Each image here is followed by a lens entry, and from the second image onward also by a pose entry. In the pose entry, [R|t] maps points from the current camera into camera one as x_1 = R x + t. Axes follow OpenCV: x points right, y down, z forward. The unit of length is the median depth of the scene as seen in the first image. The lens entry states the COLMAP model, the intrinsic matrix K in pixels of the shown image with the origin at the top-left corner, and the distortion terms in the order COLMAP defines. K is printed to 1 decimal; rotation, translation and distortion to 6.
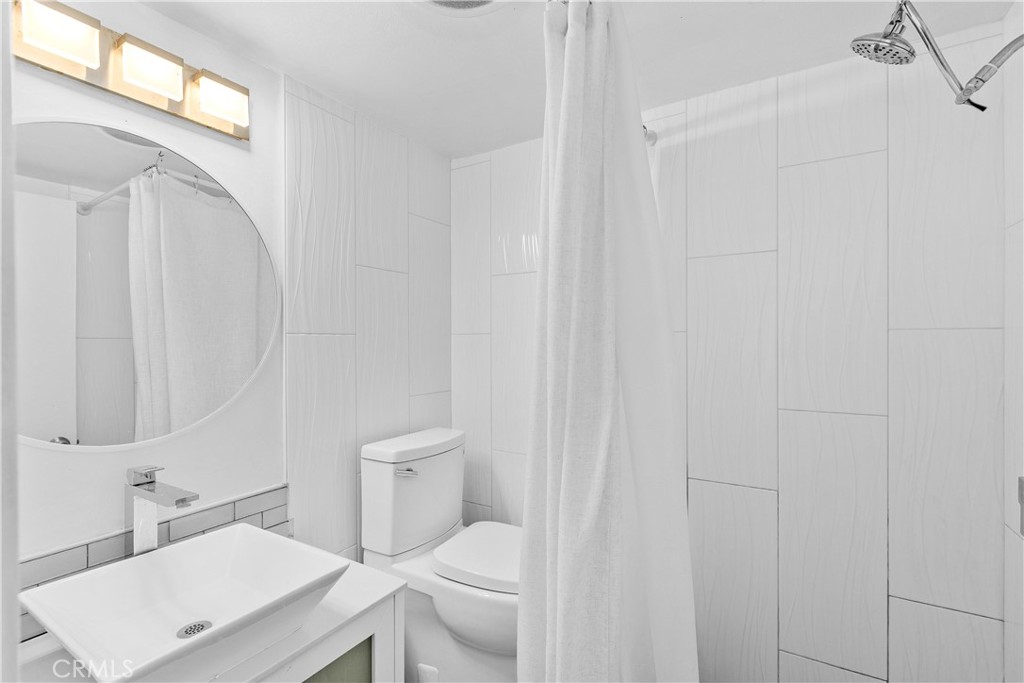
lens RADIAL K [[466.5, 0, 512.9], [0, 466.5, 346.2], [0, 0, 1]] dist [0.006168, -0.003000]
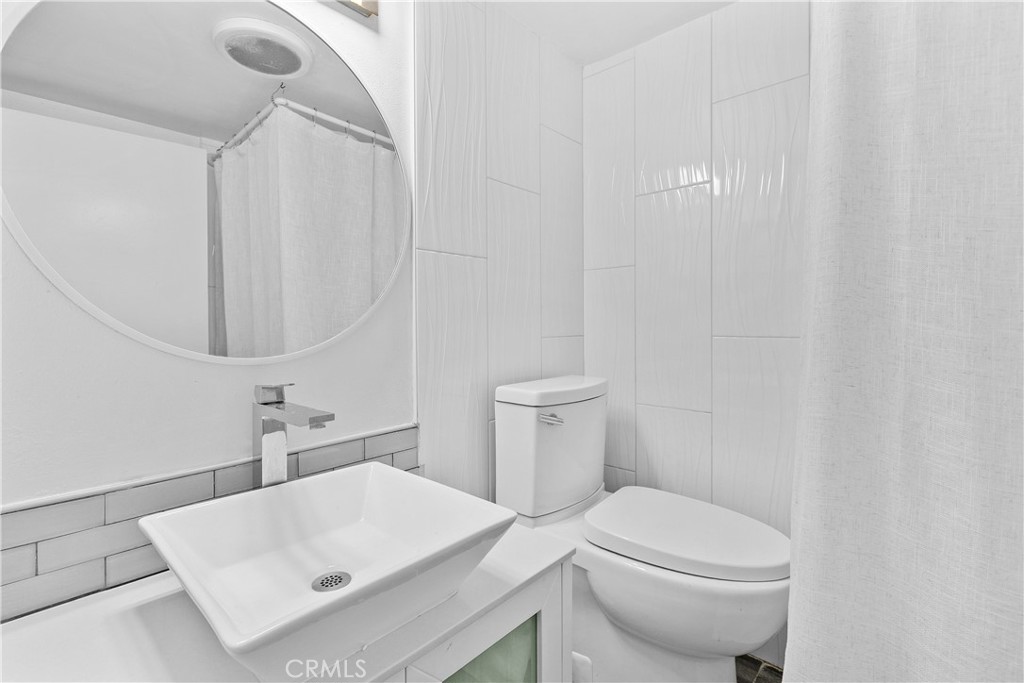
lens RADIAL K [[466.5, 0, 509.0], [0, 466.5, 332.7], [0, 0, 1]] dist [0.006168, -0.003000]
pose [[0.982886, 0.003472, -0.184183, -0.160262], [-0.000664, 0.999883, 0.015306, 0.113765], [0.184214, -0.014921, 0.982773, 0.188906]]
